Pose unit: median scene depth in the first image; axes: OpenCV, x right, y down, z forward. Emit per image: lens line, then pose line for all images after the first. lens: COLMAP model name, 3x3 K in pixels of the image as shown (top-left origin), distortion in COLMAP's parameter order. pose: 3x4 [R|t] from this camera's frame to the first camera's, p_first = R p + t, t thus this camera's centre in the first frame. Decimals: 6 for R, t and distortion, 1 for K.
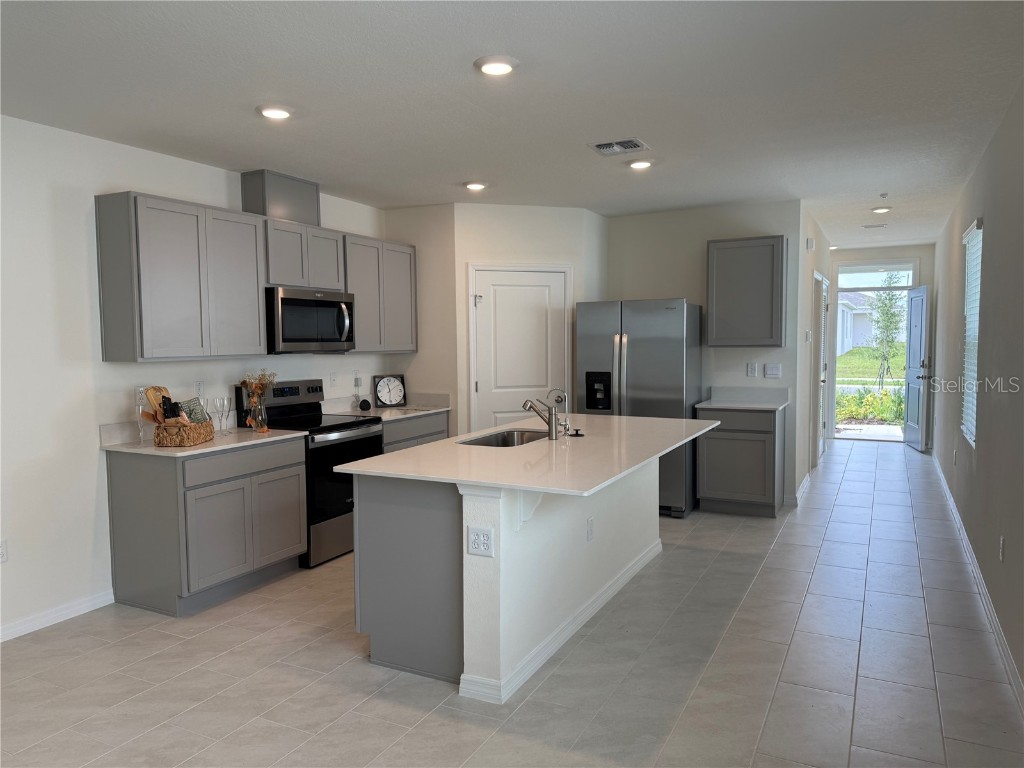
lens RADIAL K [[709.4, 0, 512.0], [0, 709.4, 384.0], [0, 0, 1]] dist [0.074433, -0.102819]
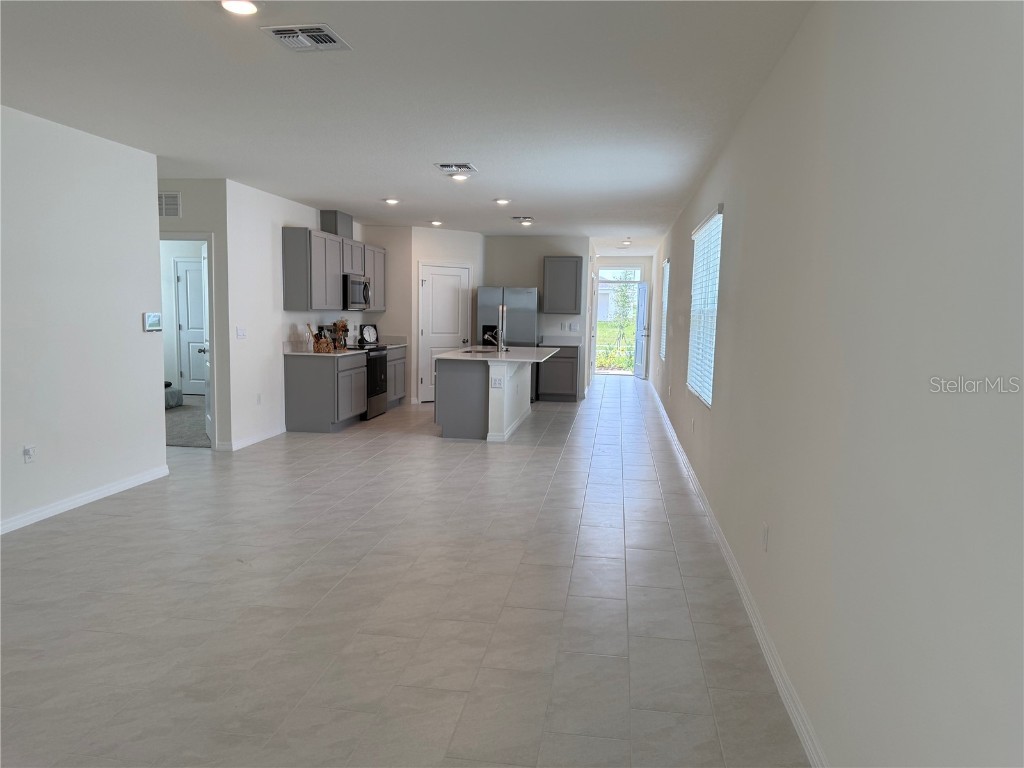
lens RADIAL K [[709.4, 0, 512.0], [0, 709.4, 384.0], [0, 0, 1]] dist [0.074433, -0.102819]
pose [[0.944401, -0.004259, 0.328768, -0.420187], [-0.009842, 0.999102, 0.041216, 0.057225], [-0.328648, -0.042160, 0.943511, -0.738727]]
